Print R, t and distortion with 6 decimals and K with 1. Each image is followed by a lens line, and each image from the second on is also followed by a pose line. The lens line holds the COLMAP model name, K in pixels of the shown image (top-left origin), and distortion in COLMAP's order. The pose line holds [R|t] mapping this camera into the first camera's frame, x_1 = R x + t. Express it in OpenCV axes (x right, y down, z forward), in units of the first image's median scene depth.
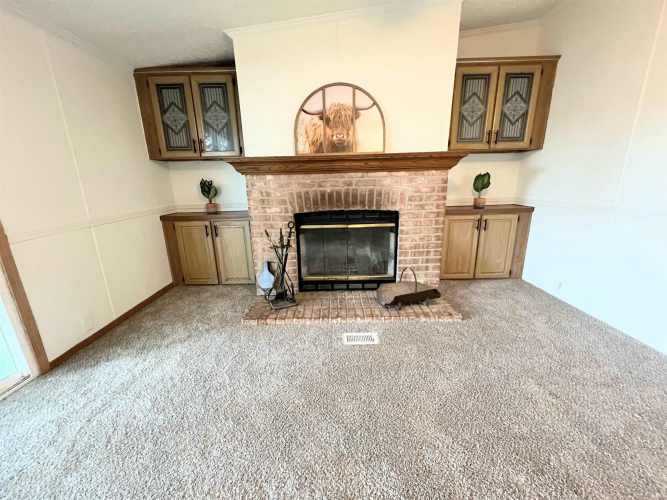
lens RADIAL K [[266.1, 0, 333.5], [0, 266.1, 250.0], [0, 0, 1]] dist [-0.001010, 0.000182]
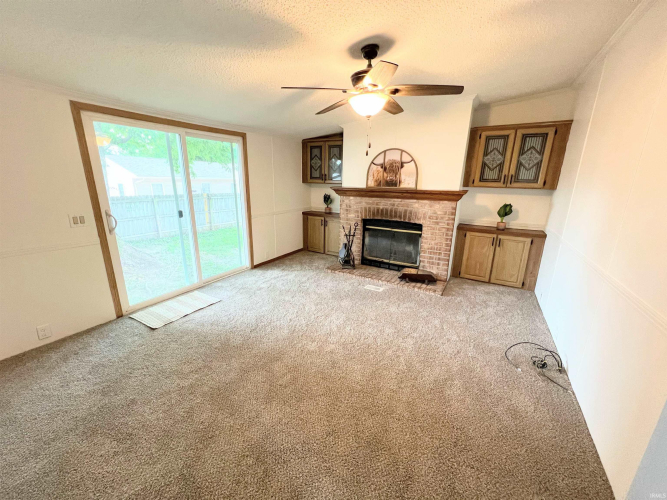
lens RADIAL K [[266.1, 0, 333.5], [0, 266.1, 250.0], [0, 0, 1]] dist [-0.001010, 0.000182]
pose [[0.866291, 0.166146, -0.471100, 0.553857], [-0.166074, 0.985215, 0.042074, 0.026688], [0.471125, 0.041789, 0.881076, -0.642956]]
